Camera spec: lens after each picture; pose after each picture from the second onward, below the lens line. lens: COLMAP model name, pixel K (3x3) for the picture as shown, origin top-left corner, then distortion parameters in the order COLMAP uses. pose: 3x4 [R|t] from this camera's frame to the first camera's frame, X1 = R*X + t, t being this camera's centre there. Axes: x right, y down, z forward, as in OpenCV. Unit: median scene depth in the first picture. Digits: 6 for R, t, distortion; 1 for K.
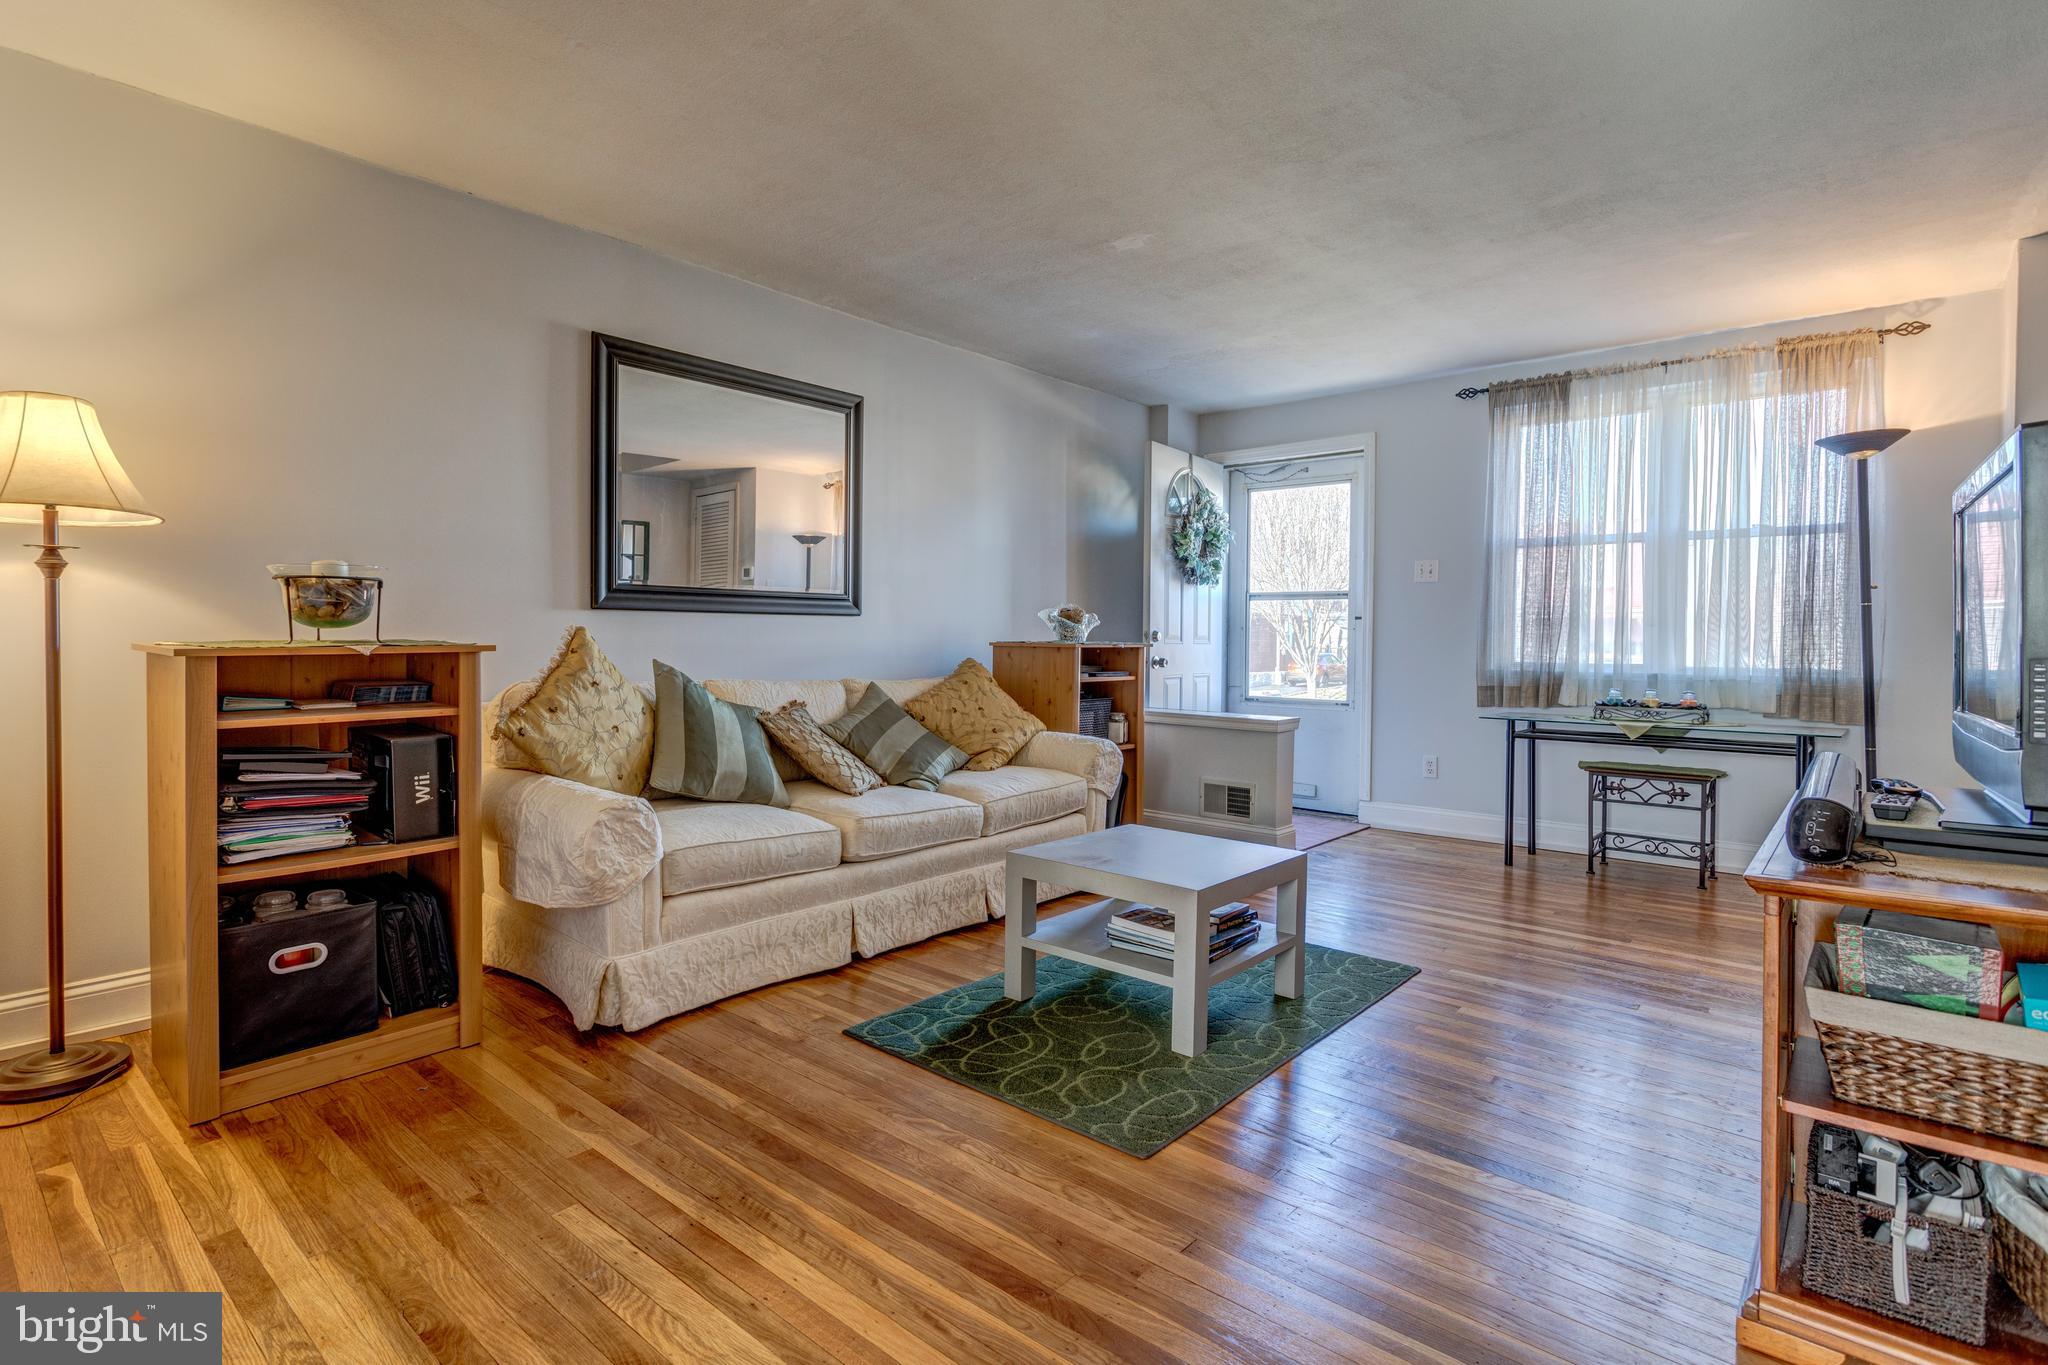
lens RADIAL K [[963.5, 0, 1041.2], [0, 963.5, 653.3], [0, 0, 1]] dist [0.001715, 0.001789]
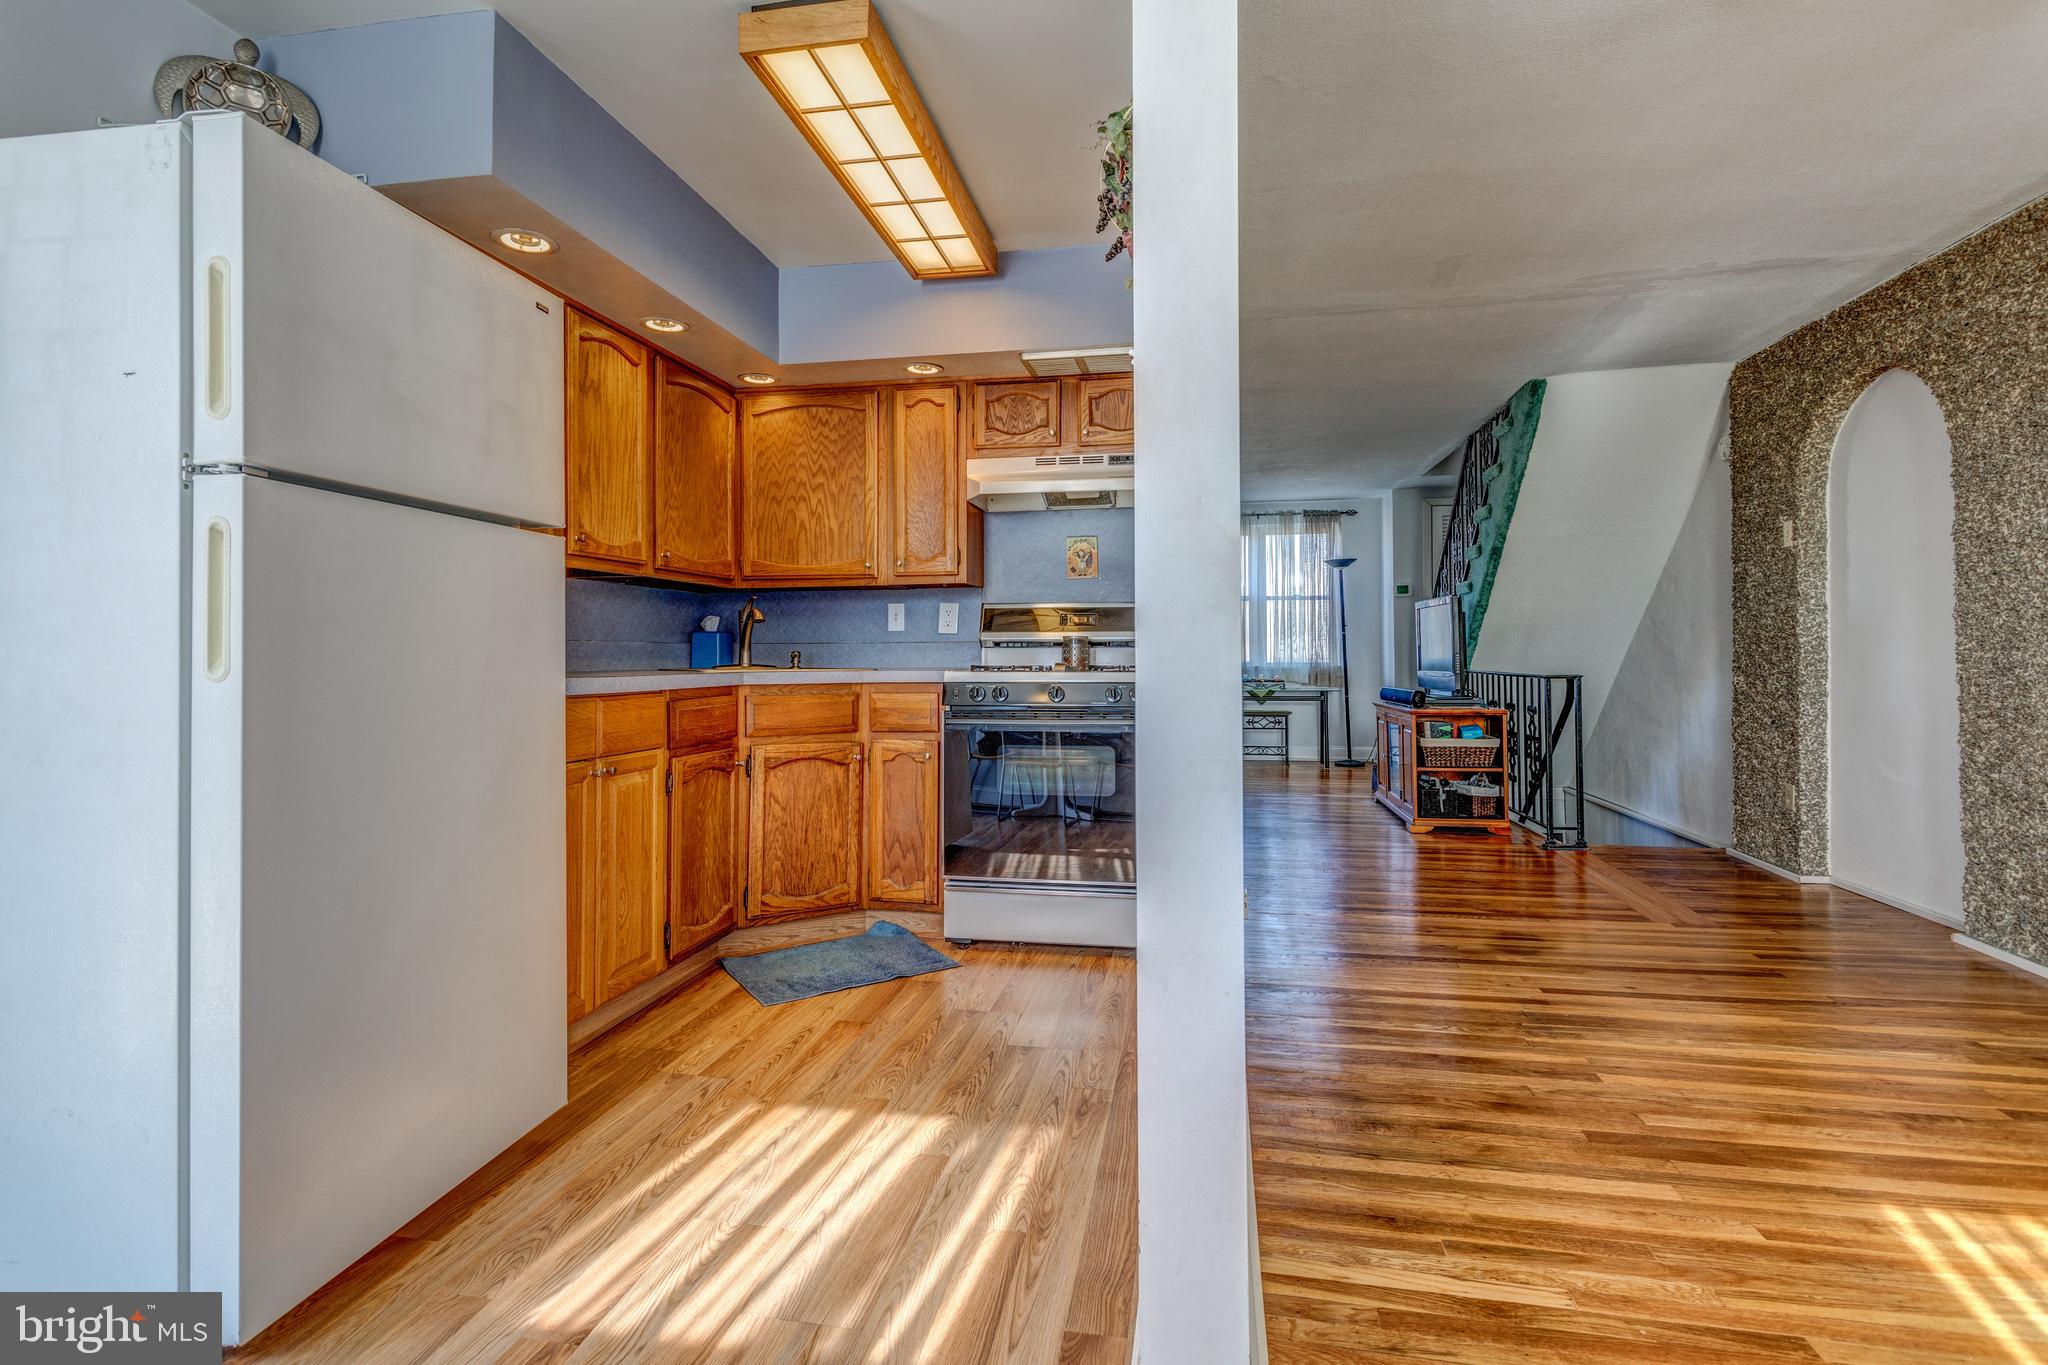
lens RADIAL K [[963.5, 0, 971.4], [0, 963.5, 640.6], [0, 0, 1]] dist [0.001715, 0.001789]
pose [[0.872014, -0.004296, 0.489461, -0.853503], [0.021440, 0.999337, -0.029427, 0.013124], [-0.489010, 0.036155, 0.871528, -0.463398]]
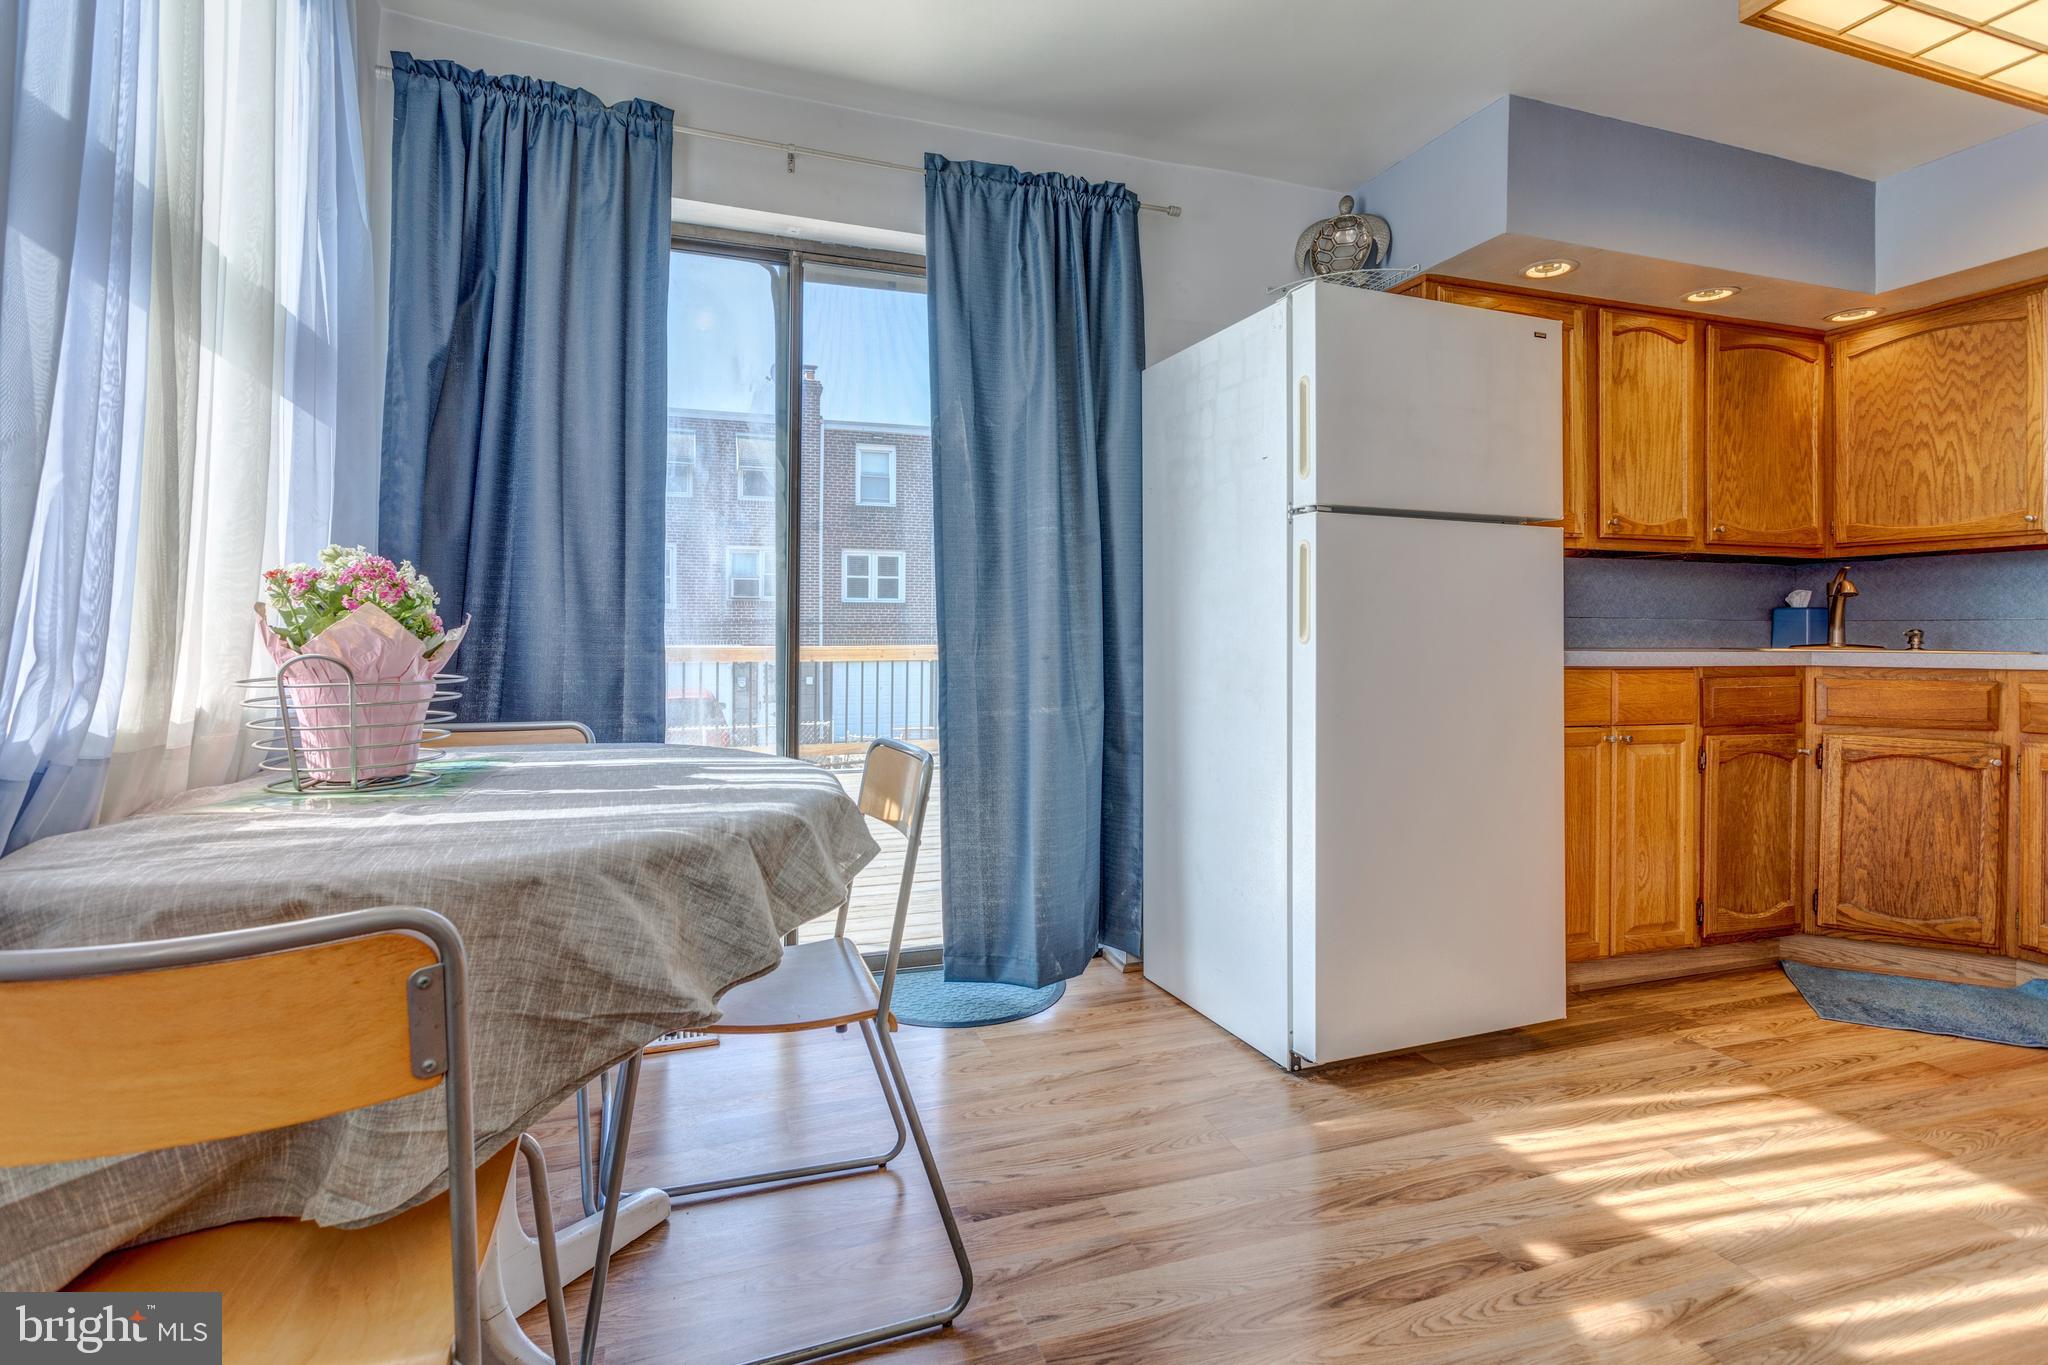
lens RADIAL K [[963.5, 0, 1055.9], [0, 963.5, 626.3], [0, 0, 1]] dist [0.001715, 0.001789]
pose [[0.884188, -0.008204, -0.467059, -0.790804], [-0.008070, 0.999428, -0.032831, 0.020902], [0.467062, 0.032798, 0.883616, -0.577514]]
